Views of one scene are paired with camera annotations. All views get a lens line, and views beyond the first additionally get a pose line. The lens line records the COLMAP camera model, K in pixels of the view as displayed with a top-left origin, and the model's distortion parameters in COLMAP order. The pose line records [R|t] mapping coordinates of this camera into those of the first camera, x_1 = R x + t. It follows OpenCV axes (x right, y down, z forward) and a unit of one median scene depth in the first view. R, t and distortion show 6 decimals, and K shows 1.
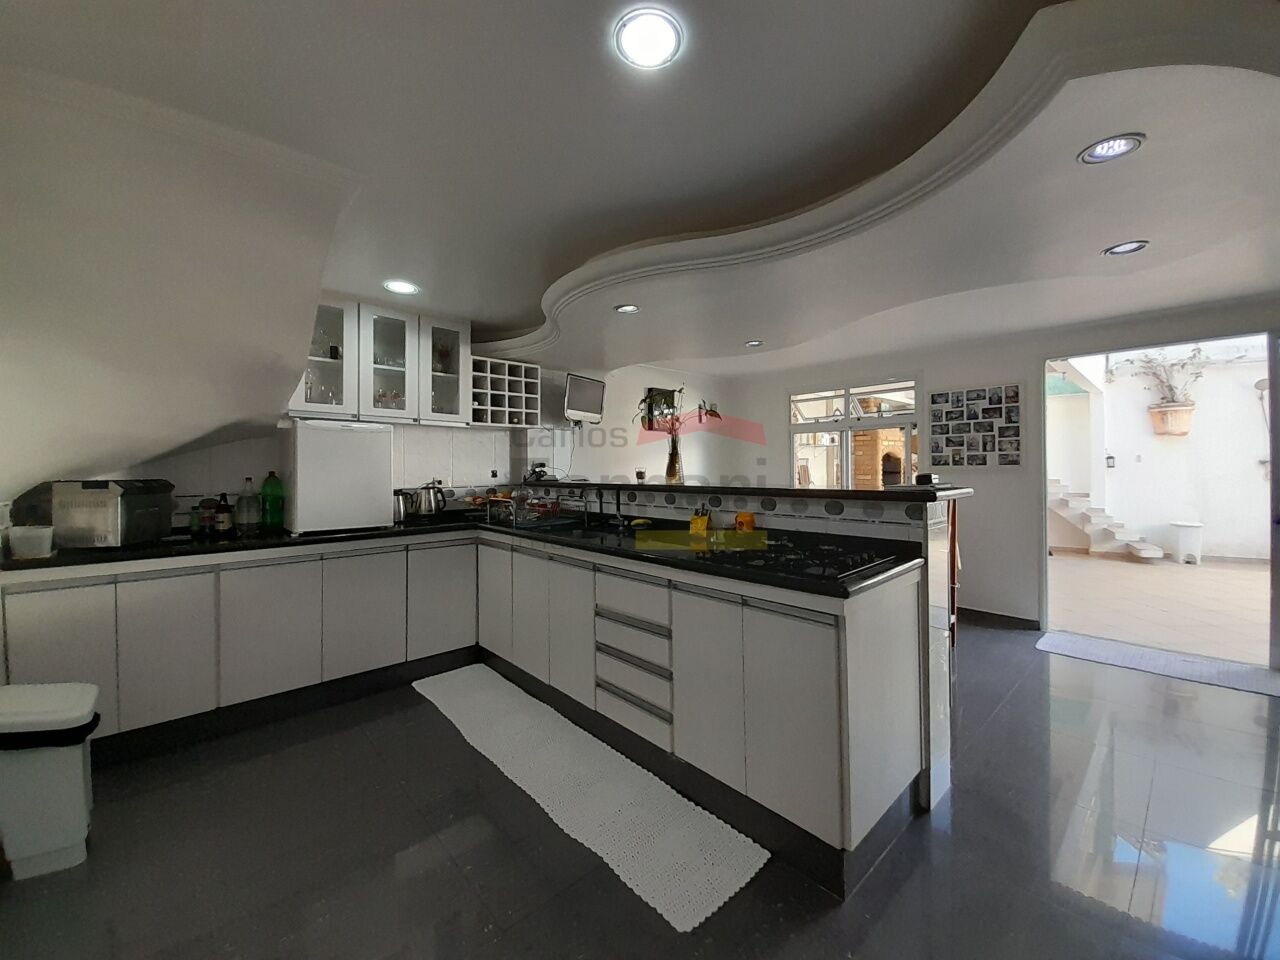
lens RADIAL K [[504.9, 0, 652.9], [0, 504.9, 469.1], [0, 0, 1]] dist [-0.018533, -0.004064]
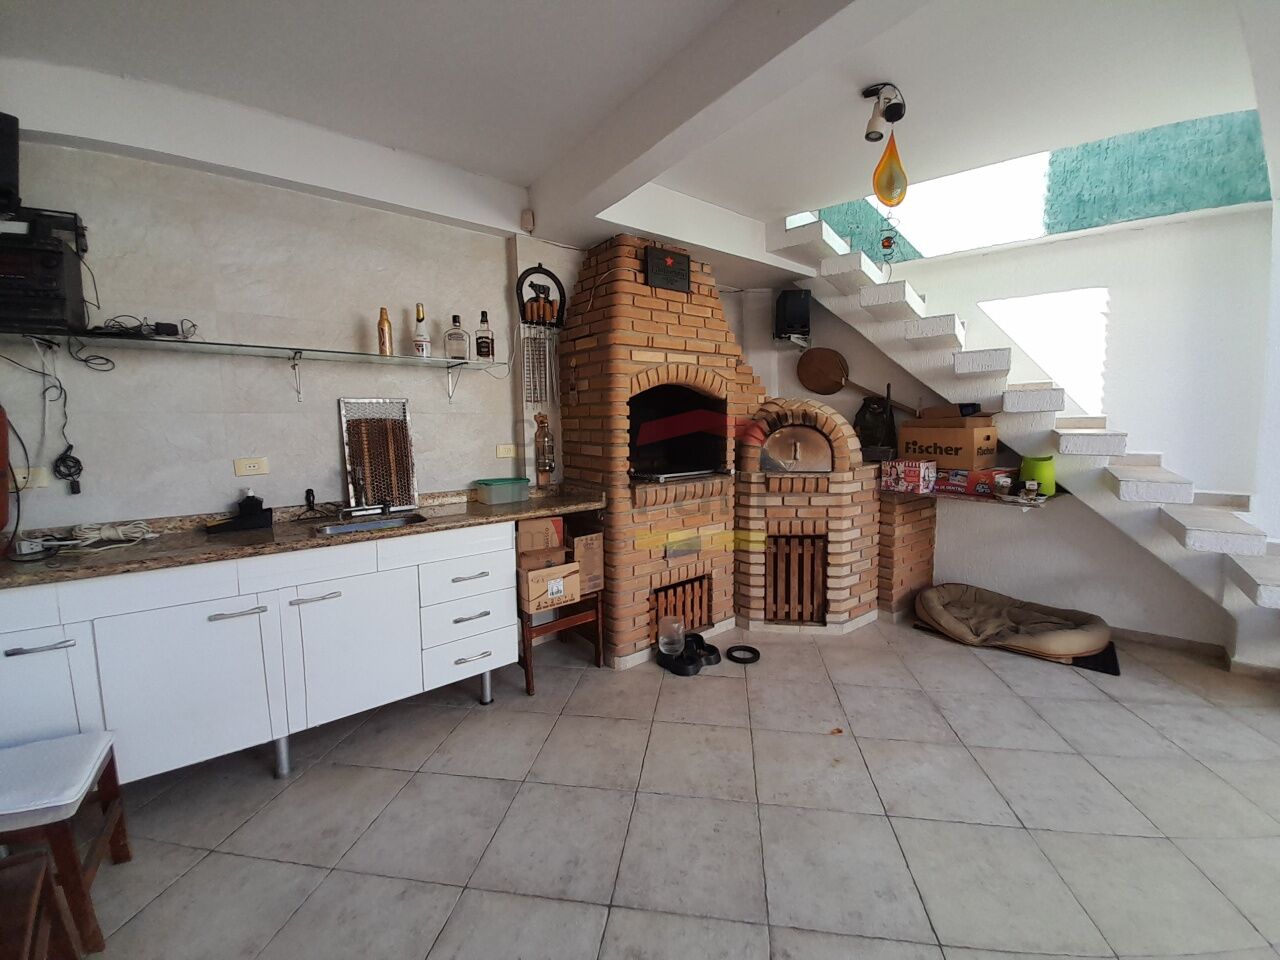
lens RADIAL K [[504.9, 0, 635.0], [0, 504.9, 474.0], [0, 0, 1]] dist [-0.018533, -0.004064]
pose [[0.995086, 0.005021, -0.098890, 1.038255], [0.004975, 0.994917, 0.100579, -0.007750], [0.098892, -0.100577, 0.990002, 1.333572]]
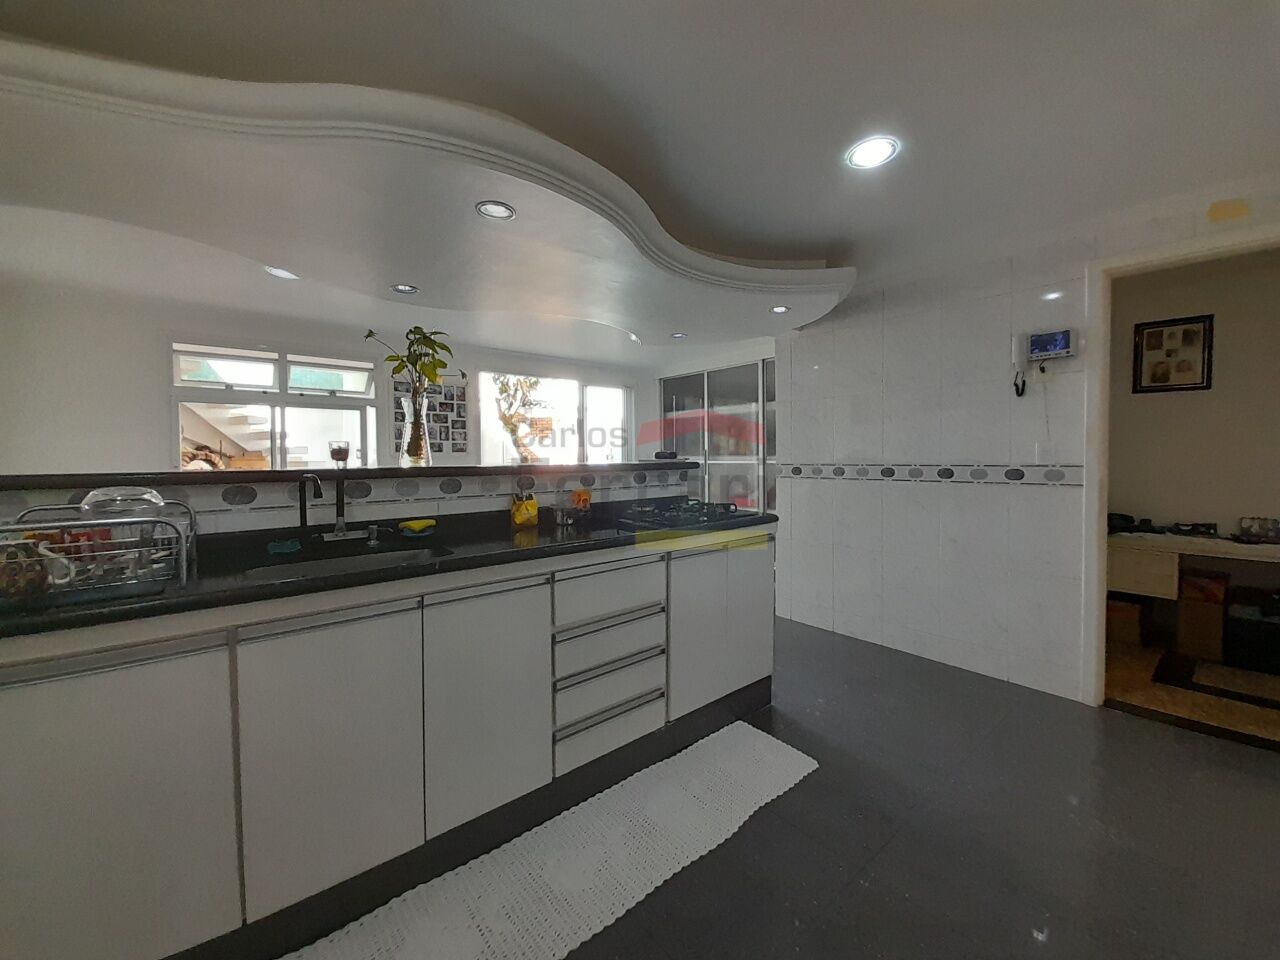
lens RADIAL K [[504.9, 0, 645.3], [0, 504.9, 480.4], [0, 0, 1]] dist [-0.018533, -0.004064]
pose [[0.032311, -0.035064, 0.998863, -0.548155], [0.006255, 0.999372, 0.034880, 0.022564], [-0.999458, 0.005121, 0.032510, 0.573405]]
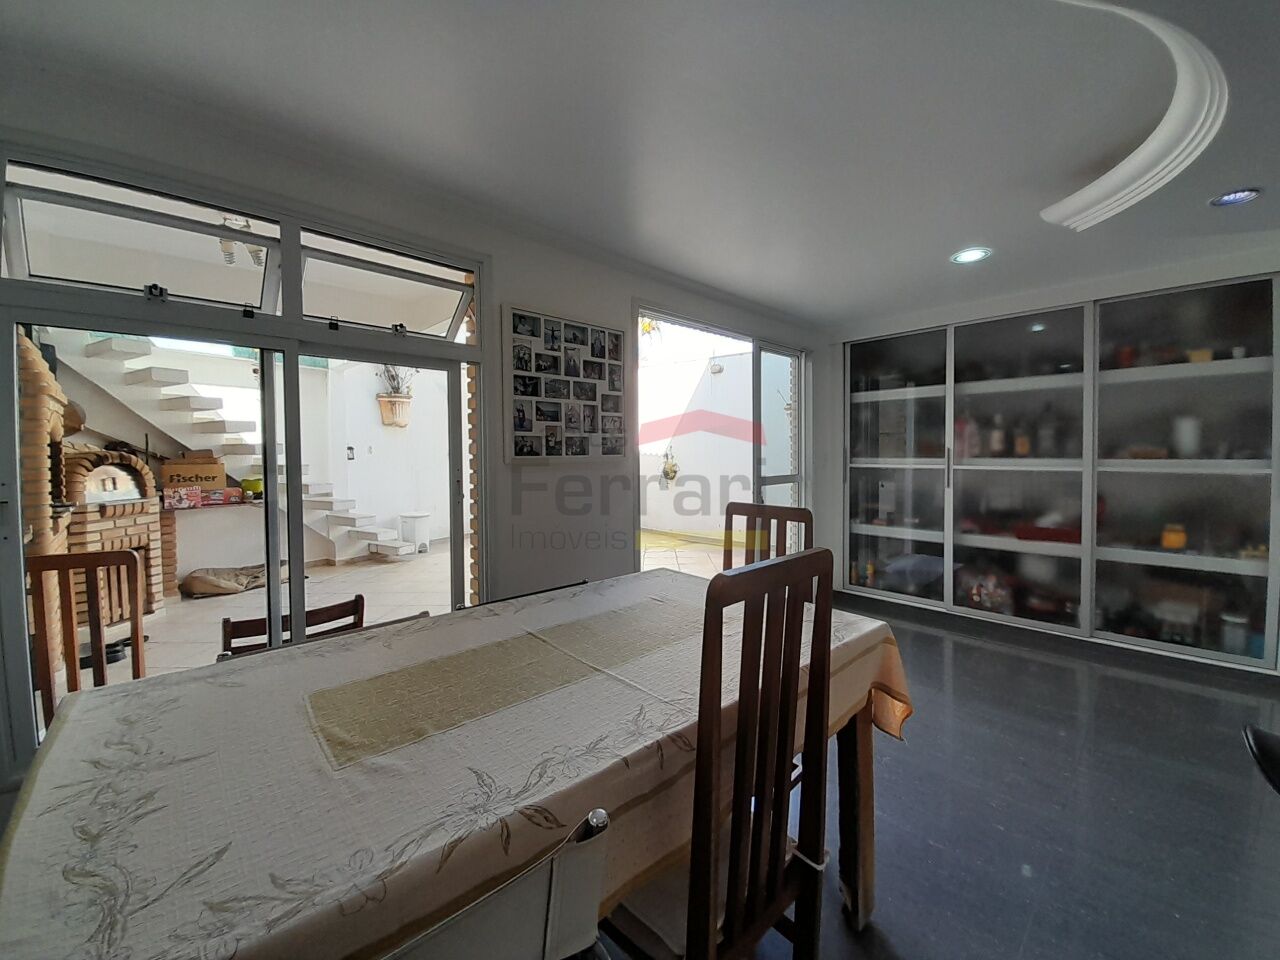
lens RADIAL K [[504.9, 0, 641.0], [0, 504.9, 470.8], [0, 0, 1]] dist [-0.018533, -0.004064]
pose [[-0.040622, -0.026912, 0.998812, 0.056873], [0.010054, 0.999576, 0.027342, -0.005143], [-0.999124, 0.011153, -0.040334, 1.106987]]
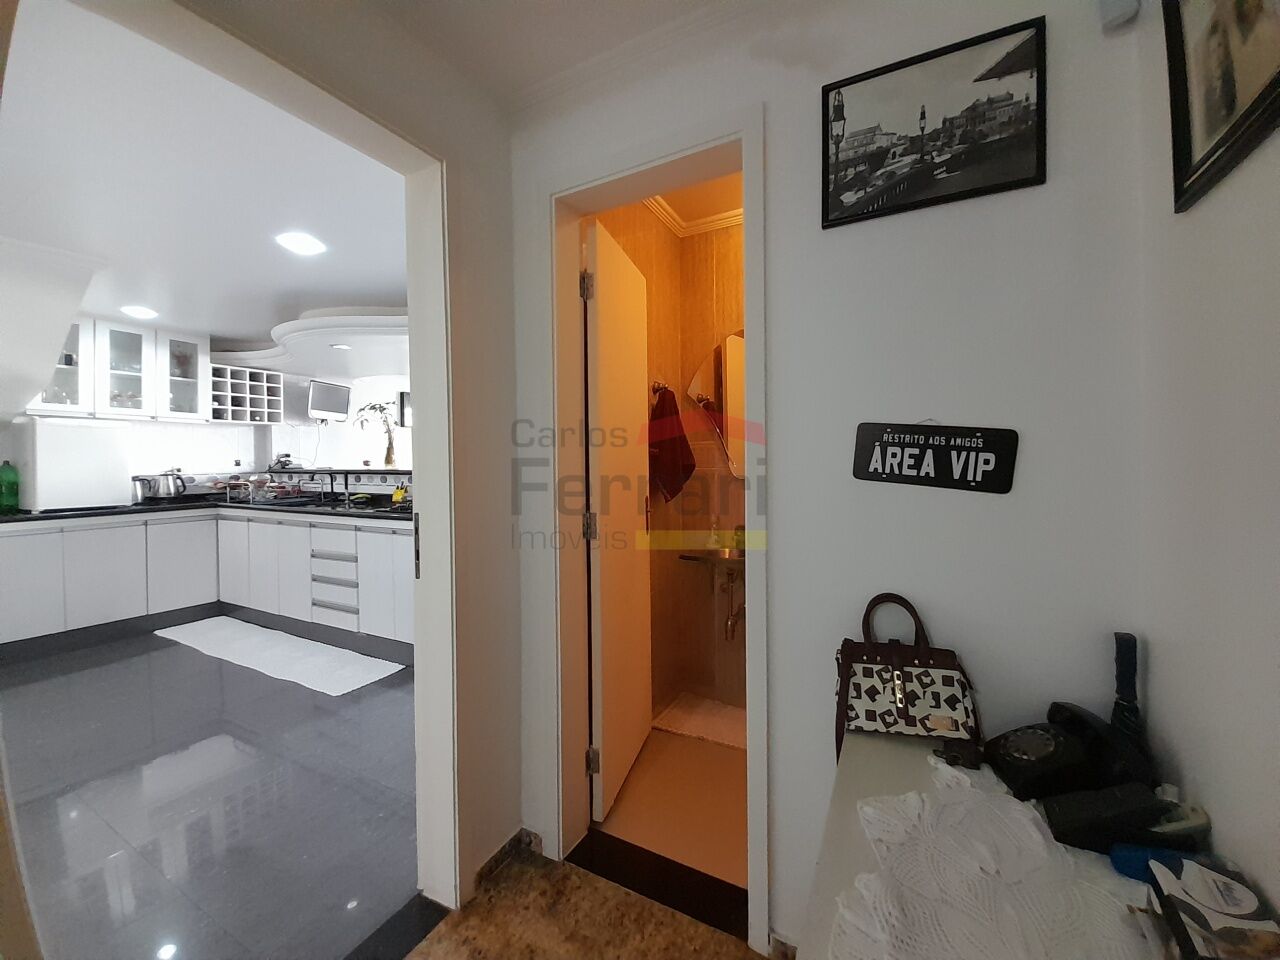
lens RADIAL K [[504.9, 0, 669.4], [0, 504.9, 466.1], [0, 0, 1]] dist [-0.018533, -0.004064]
pose [[0.929157, -0.005829, 0.369639, 0.214719], [0.001993, 0.999940, 0.010759, 0.007146], [-0.369679, -0.009260, 0.929113, -0.495476]]
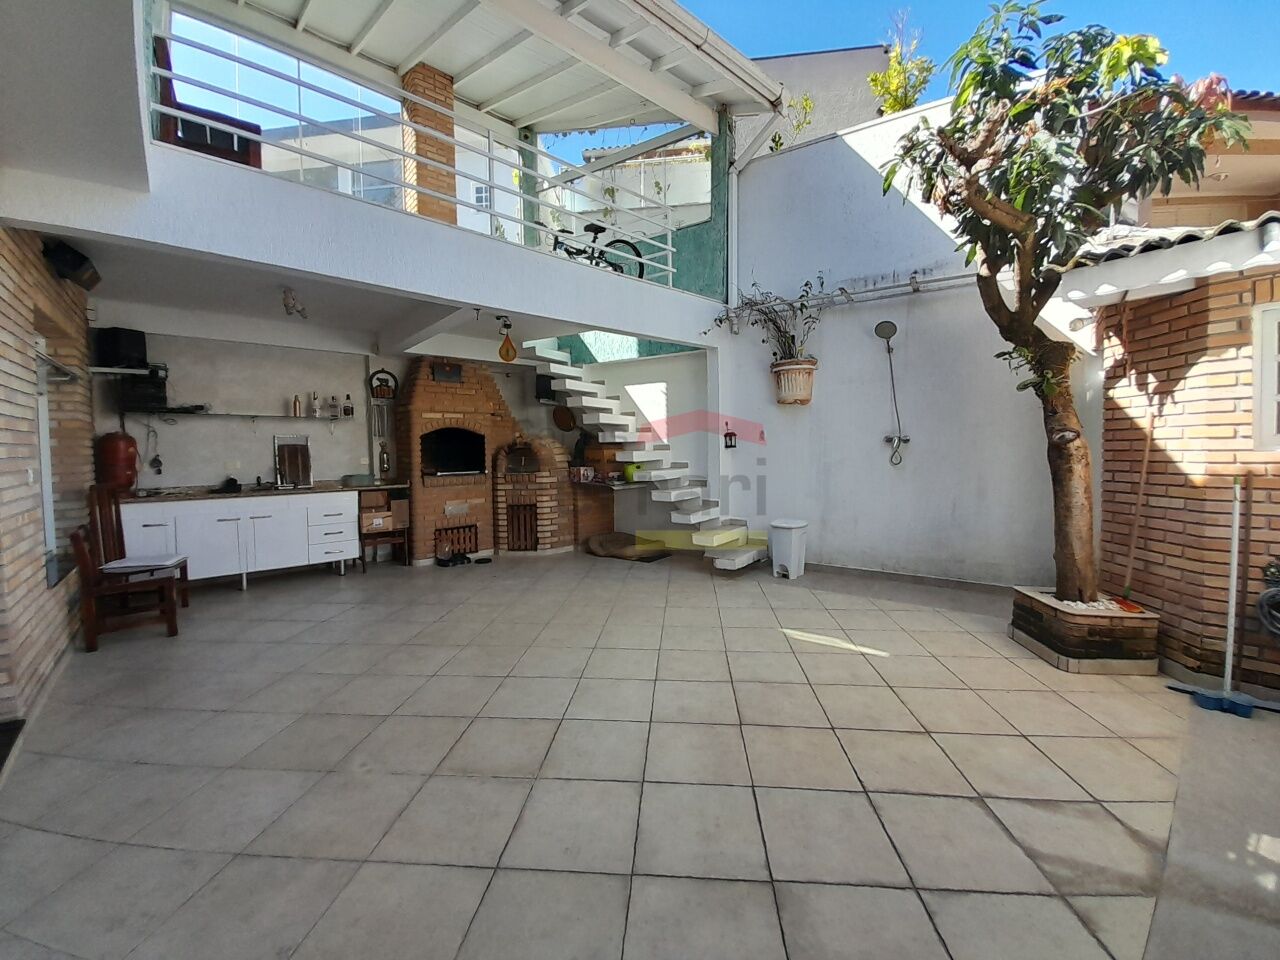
lens RADIAL K [[504.9, 0, 653.6], [0, 504.9, 470.7], [0, 0, 1]] dist [-0.018533, -0.004064]
pose [[0.999918, -0.000686, 0.012812, 1.683984], [0.000083, 0.998895, 0.046992, -0.007125], [-0.012830, -0.046987, 0.998813, 0.470619]]
